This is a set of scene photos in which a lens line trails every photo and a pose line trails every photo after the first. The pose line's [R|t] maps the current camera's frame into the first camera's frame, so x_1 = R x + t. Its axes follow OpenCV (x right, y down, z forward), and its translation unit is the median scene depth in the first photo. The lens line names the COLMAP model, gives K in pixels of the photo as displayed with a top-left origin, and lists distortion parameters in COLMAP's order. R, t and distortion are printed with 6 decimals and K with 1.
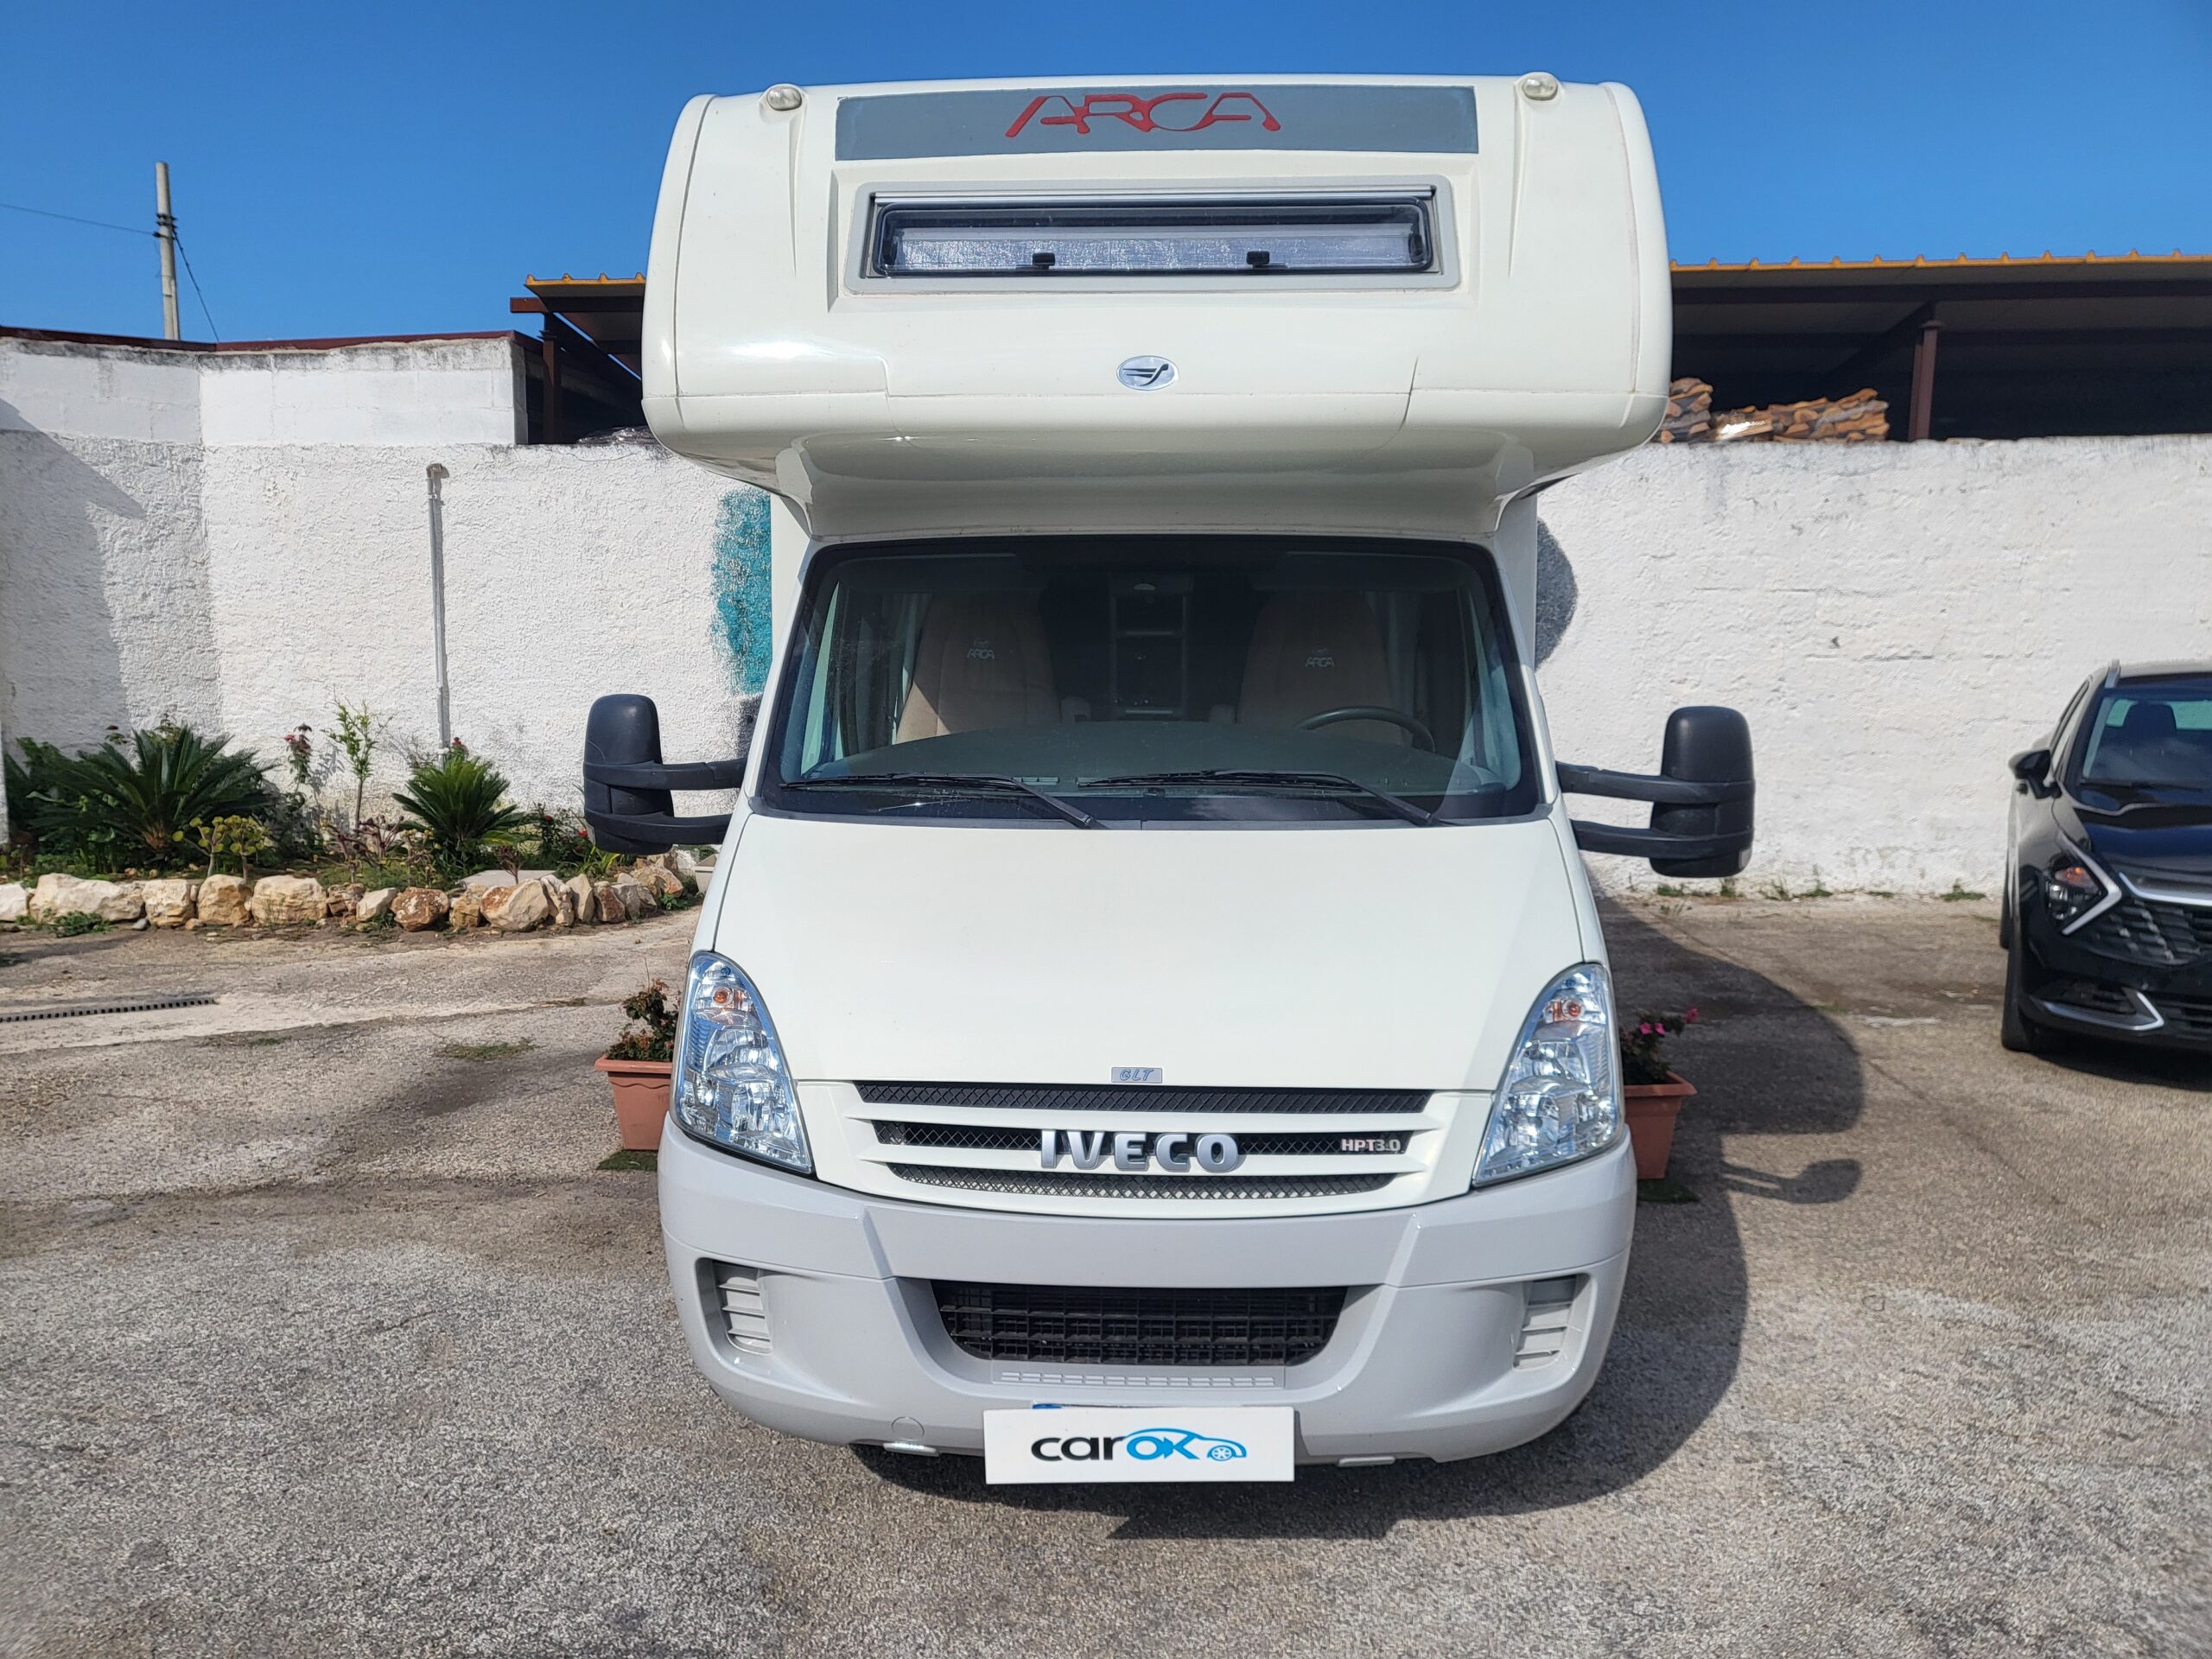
lens RADIAL K [[1702.0, 0, 1089.9], [0, 1702.0, 839.8], [0, 0, 1]] dist [-0.007491, 0.043700]
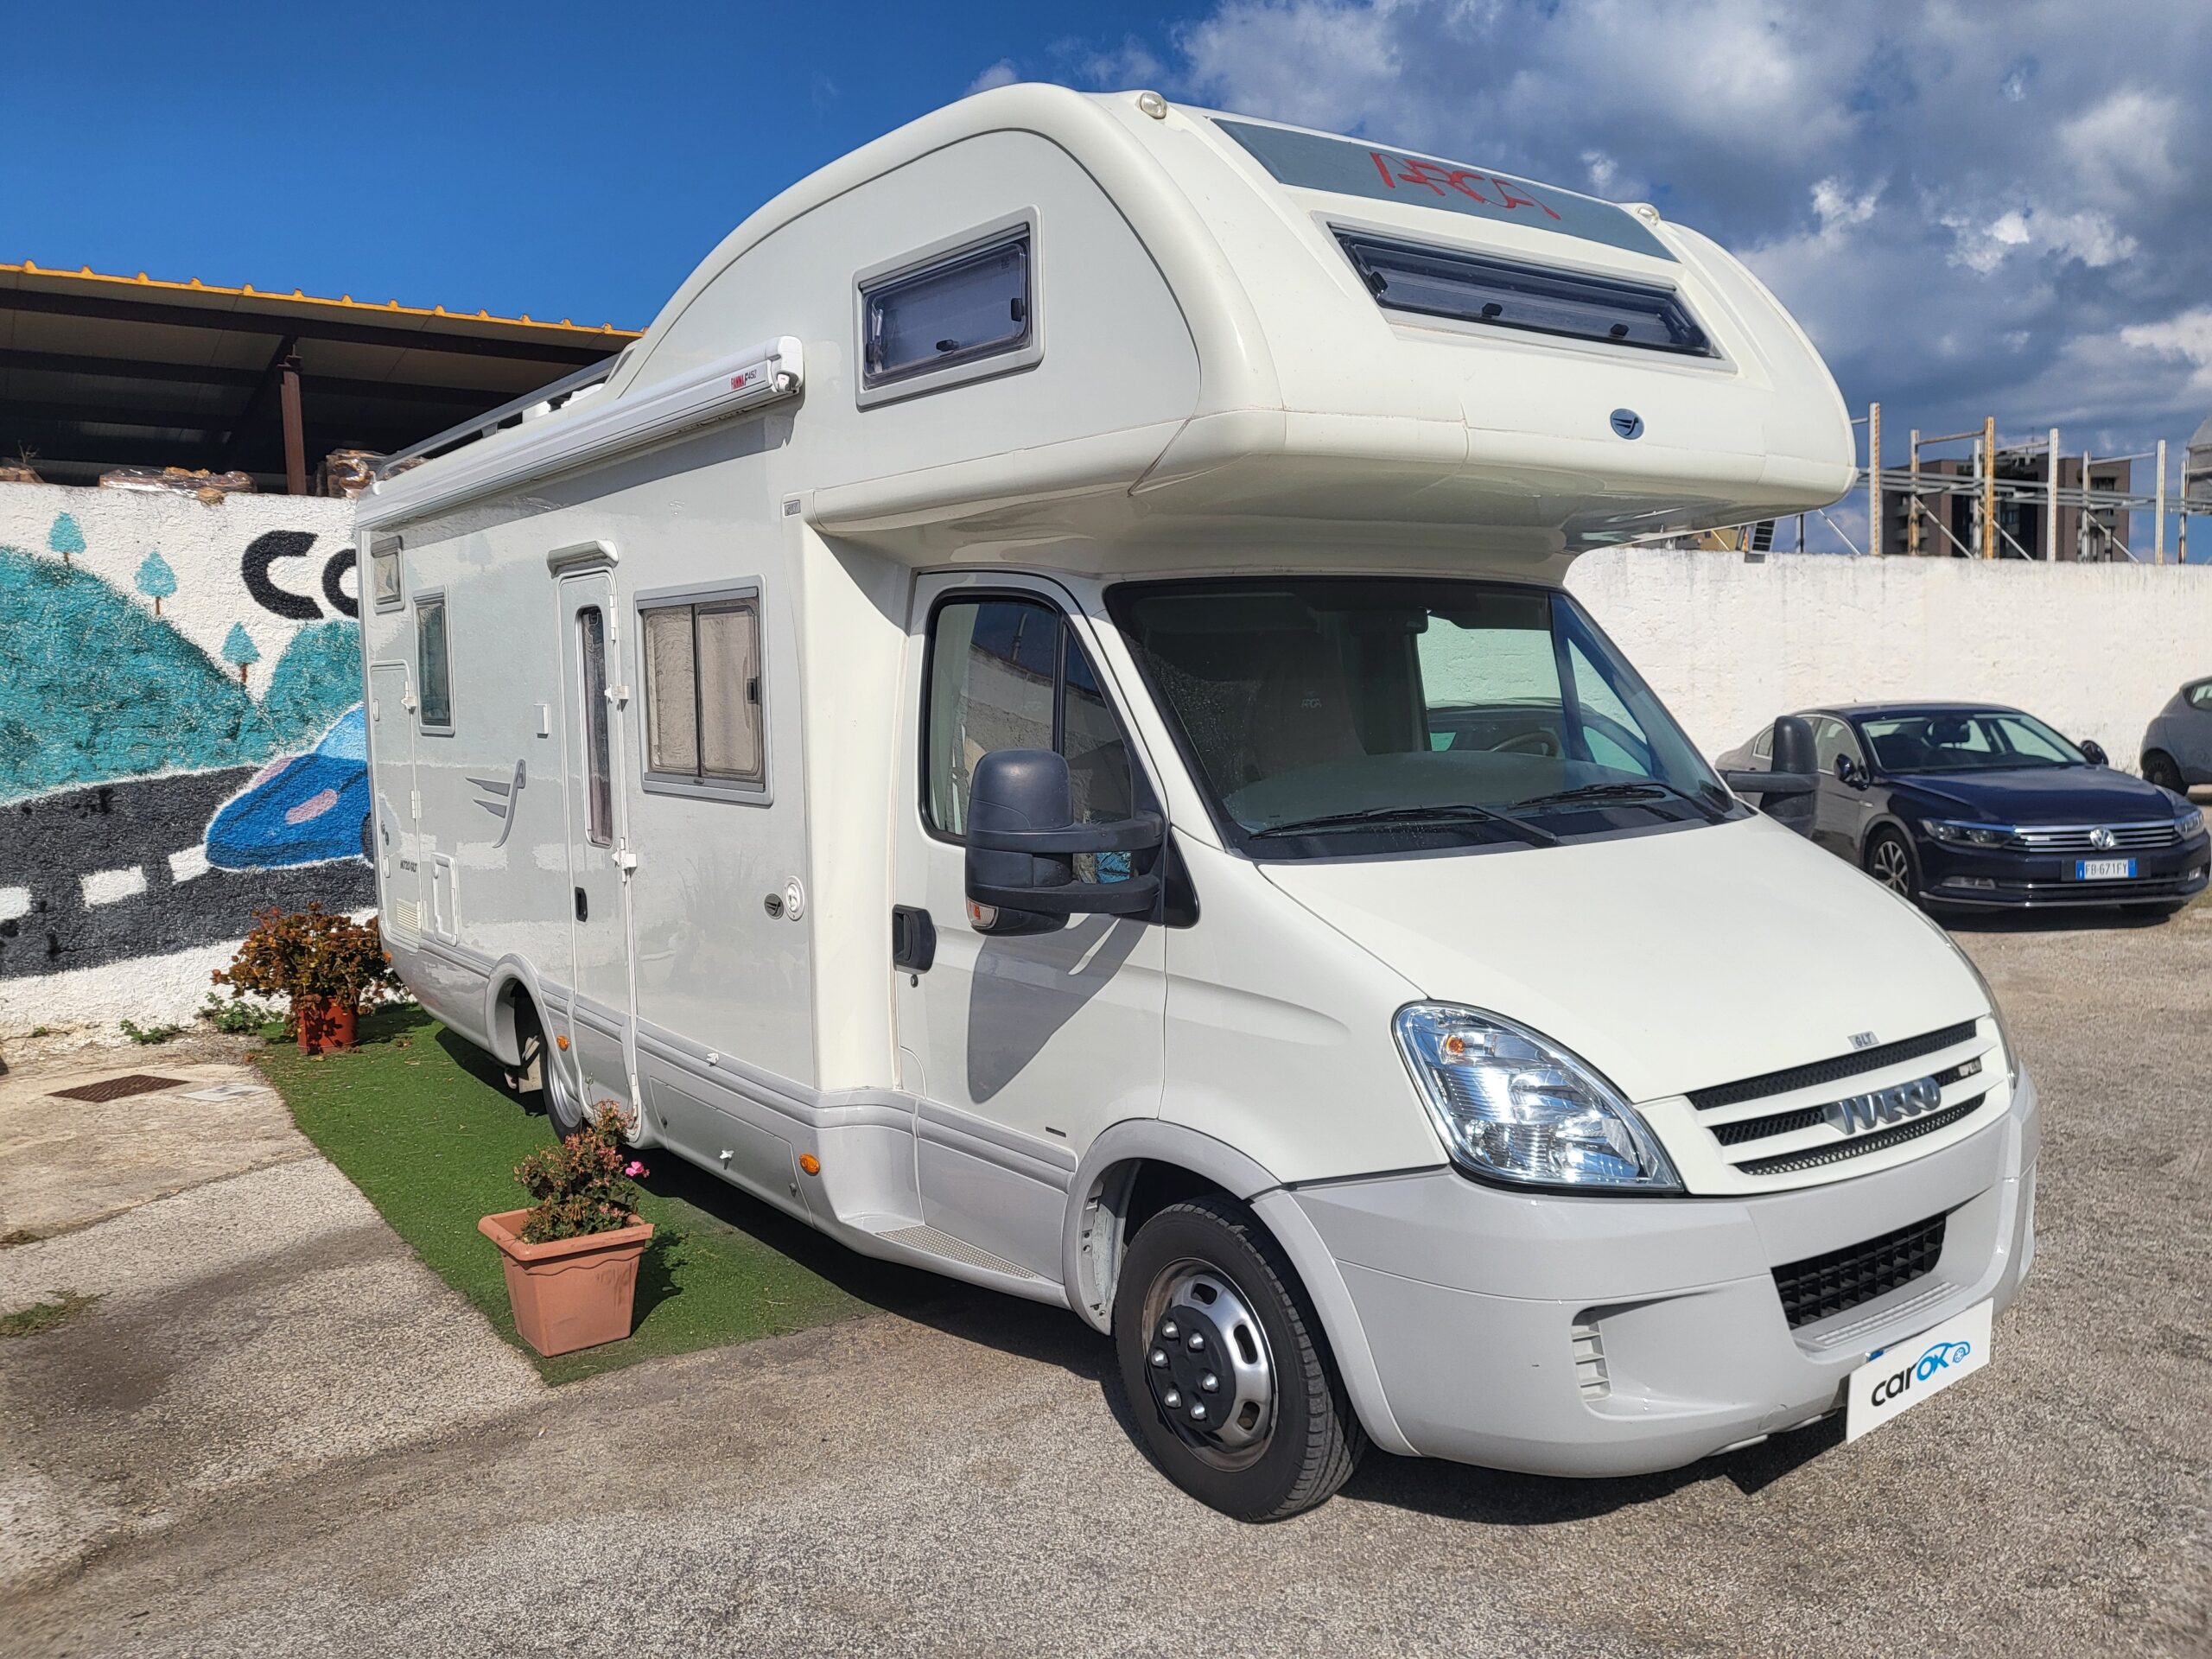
lens RADIAL K [[1682.1, 0, 1106.0], [0, 1682.1, 829.5], [0, 0, 1]] dist [0.031818, 0.004727]
pose [[0.781440, -0.074703, 0.619492, -0.948220], [0.107782, 0.994044, -0.016090, -0.032779], [-0.614601, 0.079343, 0.784838, 0.378875]]
